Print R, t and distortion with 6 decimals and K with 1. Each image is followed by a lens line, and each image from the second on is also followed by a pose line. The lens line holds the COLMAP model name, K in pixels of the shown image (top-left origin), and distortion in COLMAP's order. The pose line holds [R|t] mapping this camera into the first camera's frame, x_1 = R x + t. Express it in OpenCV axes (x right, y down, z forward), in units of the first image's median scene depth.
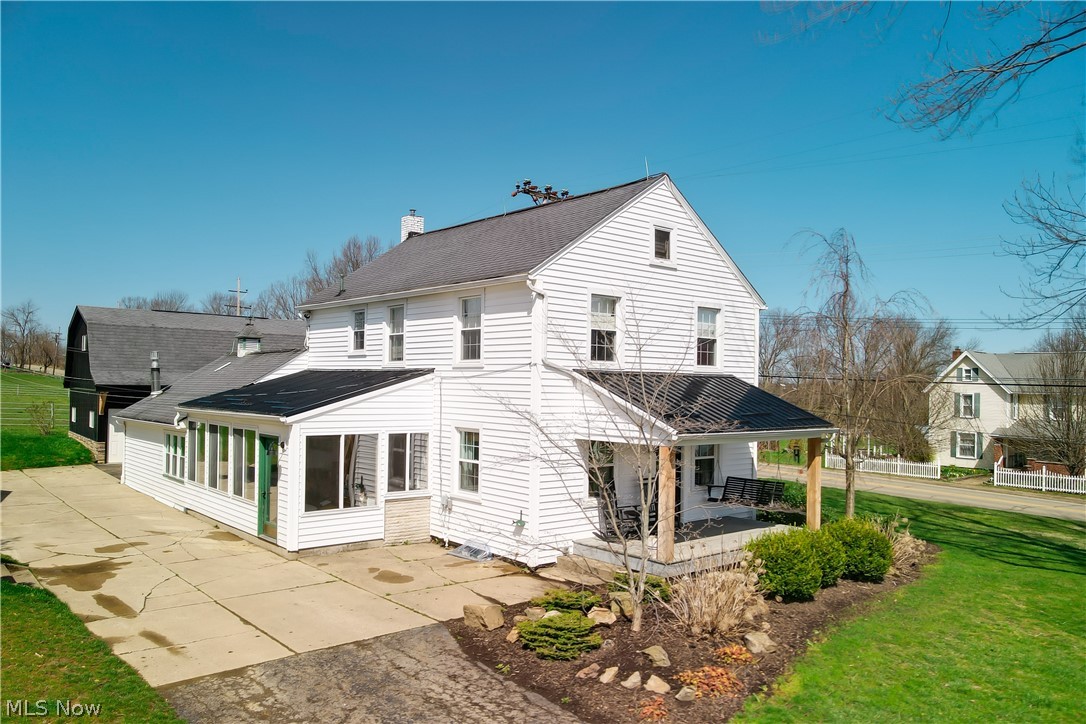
lens RADIAL K [[800.5, 0, 540.3], [0, 800.5, 388.6], [0, 0, 1]] dist [0.009128, 0.005368]
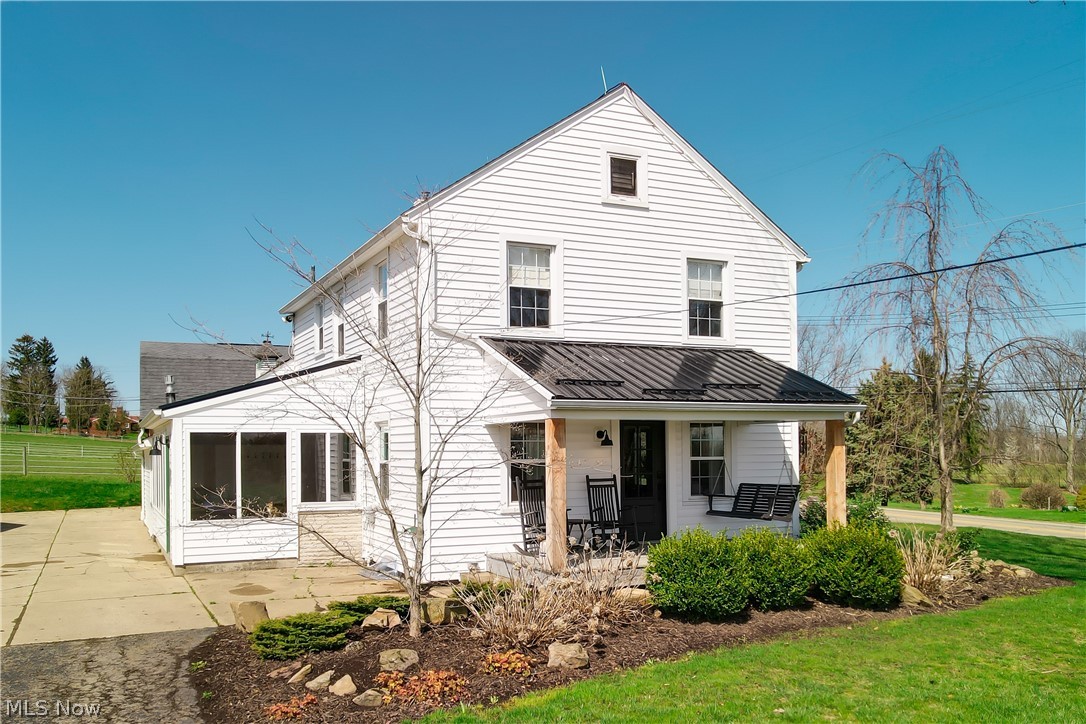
lens RADIAL K [[947.3, 0, 545.6], [0, 947.3, 448.4], [0, 0, 1]] dist [0.008189, 0.006748]
pose [[0.965284, -0.027892, -0.259709, 0.328147], [0.025799, 0.999601, -0.011464, 0.094056], [0.259925, 0.004366, 0.965619, 0.110636]]
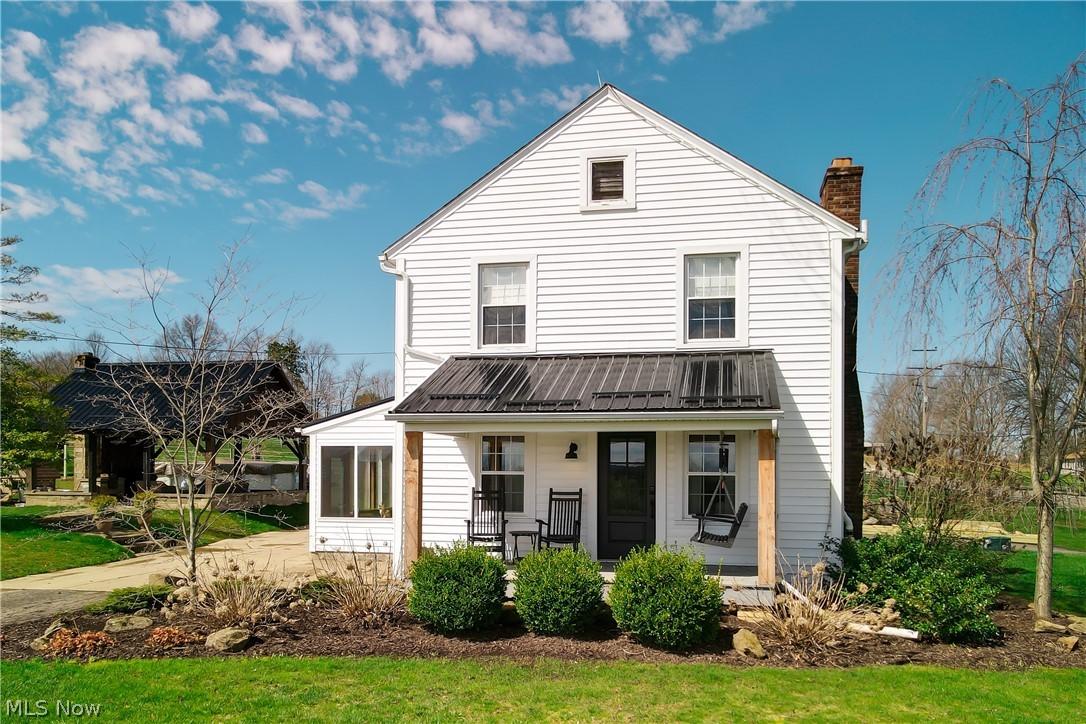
lens RADIAL K [[905.5, 0, 522.0], [0, 905.5, 462.6], [0, 0, 1]] dist [0.003417, 0.002551]
pose [[0.598912, -0.020535, -0.800551, 0.819074], [0.001357, 0.999696, -0.024628, 0.107678], [0.800814, 0.013664, 0.598758, 0.466330]]
